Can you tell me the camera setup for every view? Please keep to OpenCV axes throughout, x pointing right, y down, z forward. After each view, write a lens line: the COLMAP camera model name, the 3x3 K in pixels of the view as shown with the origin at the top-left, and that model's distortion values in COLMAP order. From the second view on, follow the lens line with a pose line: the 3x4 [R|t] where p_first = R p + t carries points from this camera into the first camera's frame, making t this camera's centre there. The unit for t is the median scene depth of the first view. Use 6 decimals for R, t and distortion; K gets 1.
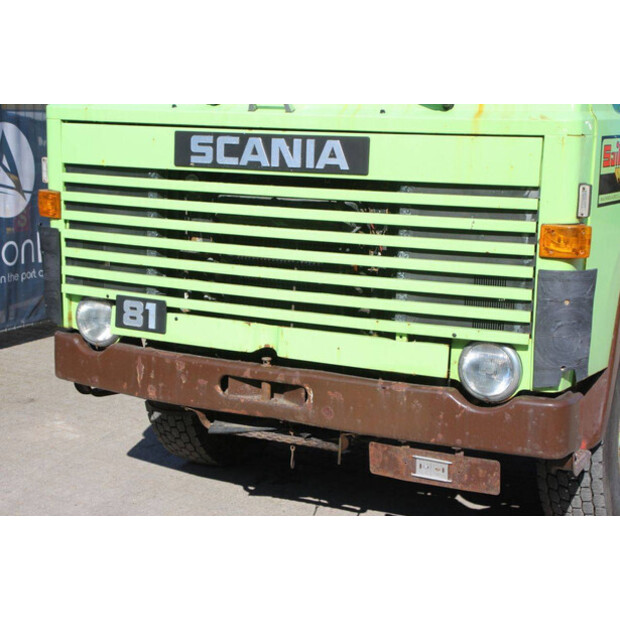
lens RADIAL K [[1223.8, 0, 310.0], [0, 1223.8, 310.0], [0, 0, 1]] dist [0.151593, 1.462681]
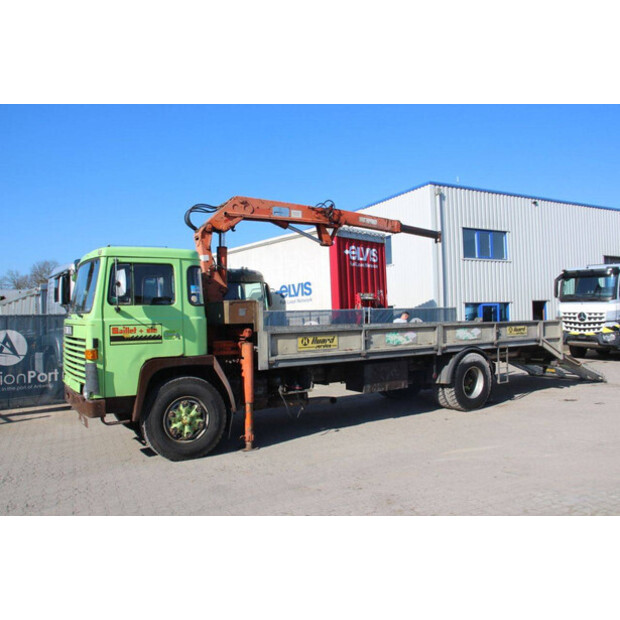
lens RADIAL K [[546.4, 0, 307.4], [0, 546.4, 299.4], [0, 0, 1]] dist [-0.172663, 0.001940]
pose [[0.867656, -0.041059, -0.495467, 1.487454], [-0.054271, 0.982806, -0.176484, 0.022847], [0.494195, 0.180016, 0.850509, -0.003007]]
